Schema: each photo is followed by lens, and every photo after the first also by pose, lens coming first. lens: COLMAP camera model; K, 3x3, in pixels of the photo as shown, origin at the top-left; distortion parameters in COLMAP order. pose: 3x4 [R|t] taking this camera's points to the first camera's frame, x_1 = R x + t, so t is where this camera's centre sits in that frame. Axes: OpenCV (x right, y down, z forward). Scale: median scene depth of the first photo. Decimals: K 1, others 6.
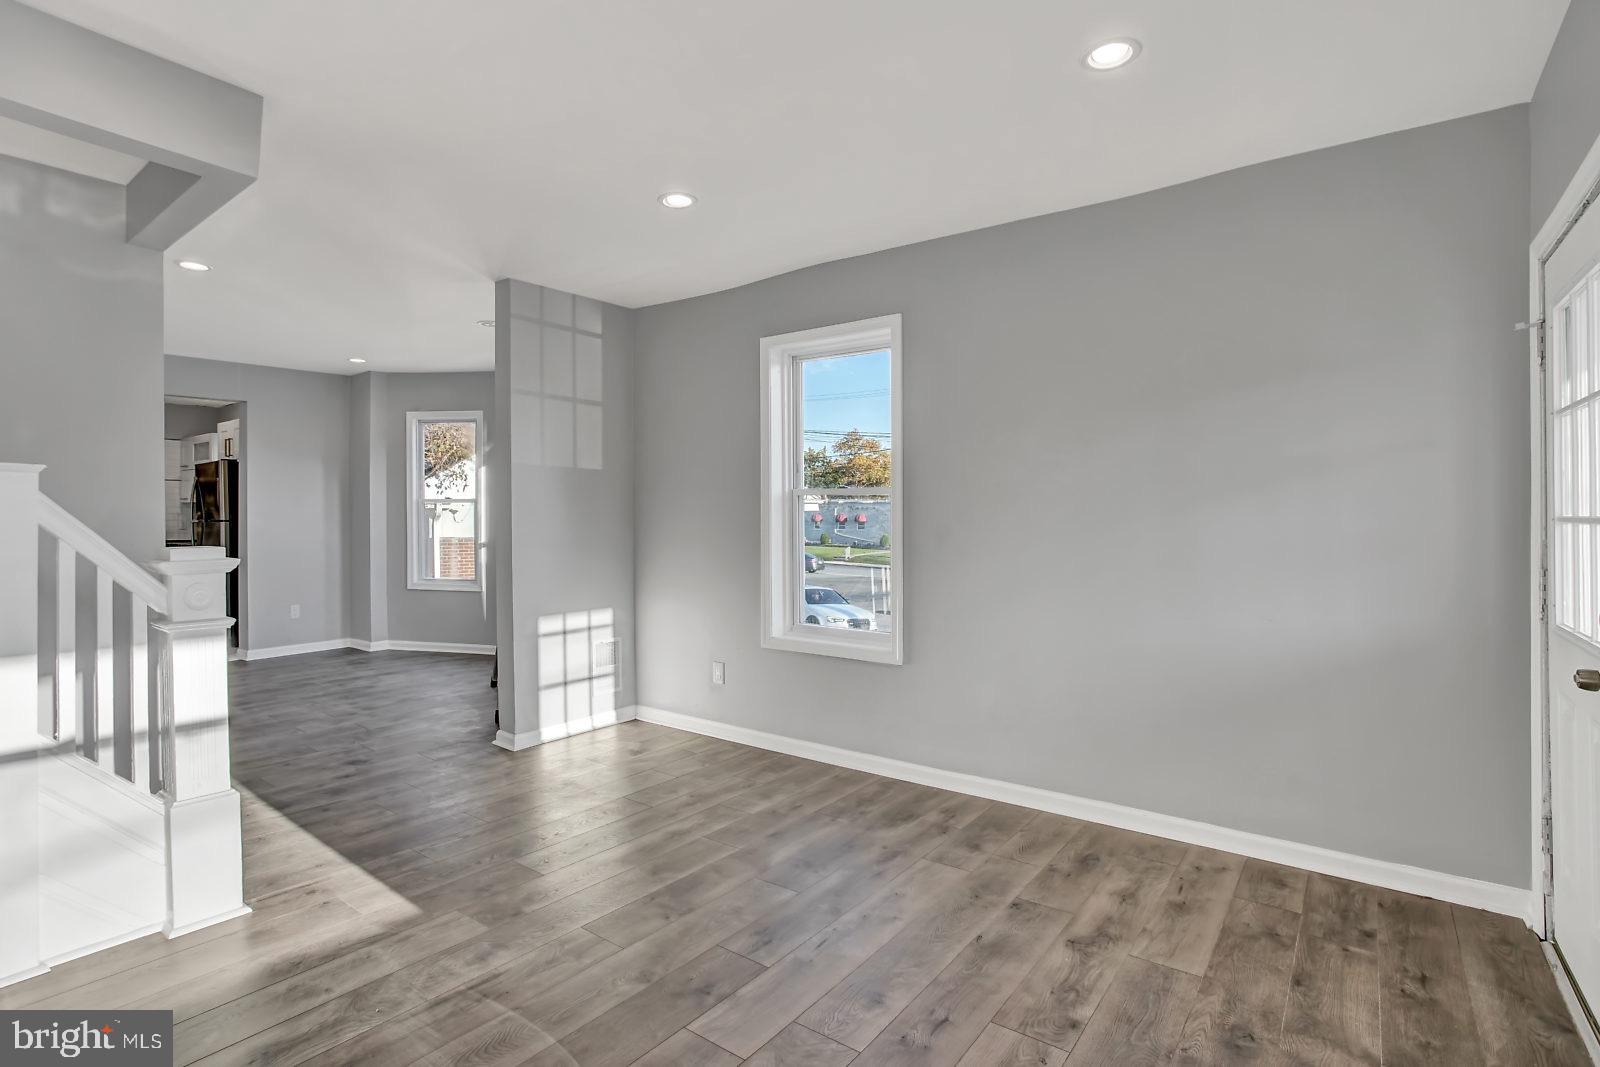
lens RADIAL K [[794.0, 0, 744.4], [0, 794.0, 522.4], [0, 0, 1]] dist [-0.071012, 0.033217]
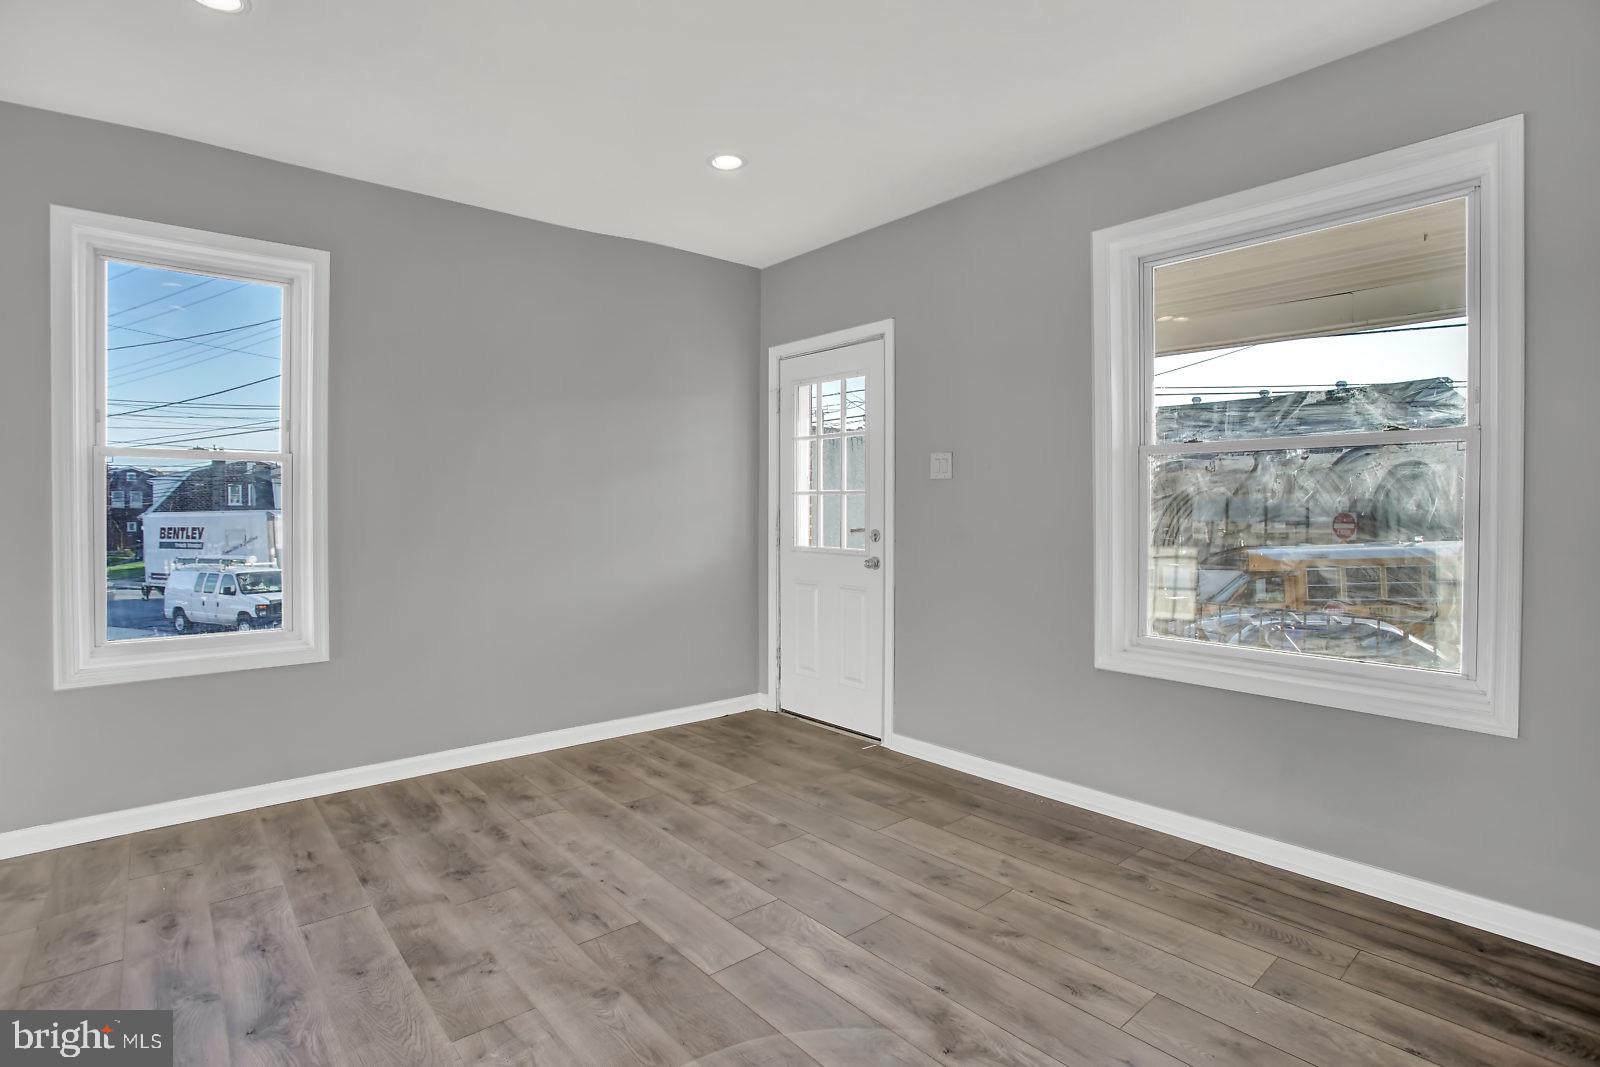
lens RADIAL K [[780.9, 0, 795.5], [0, 780.9, 523.5], [0, 0, 1]] dist [-0.074813, 0.031622]
pose [[0.184777, -0.020186, 0.982573, -0.770742], [0.005947, 0.999794, 0.019422, 0.029250], [-0.982763, 0.002254, 0.184859, 0.524796]]
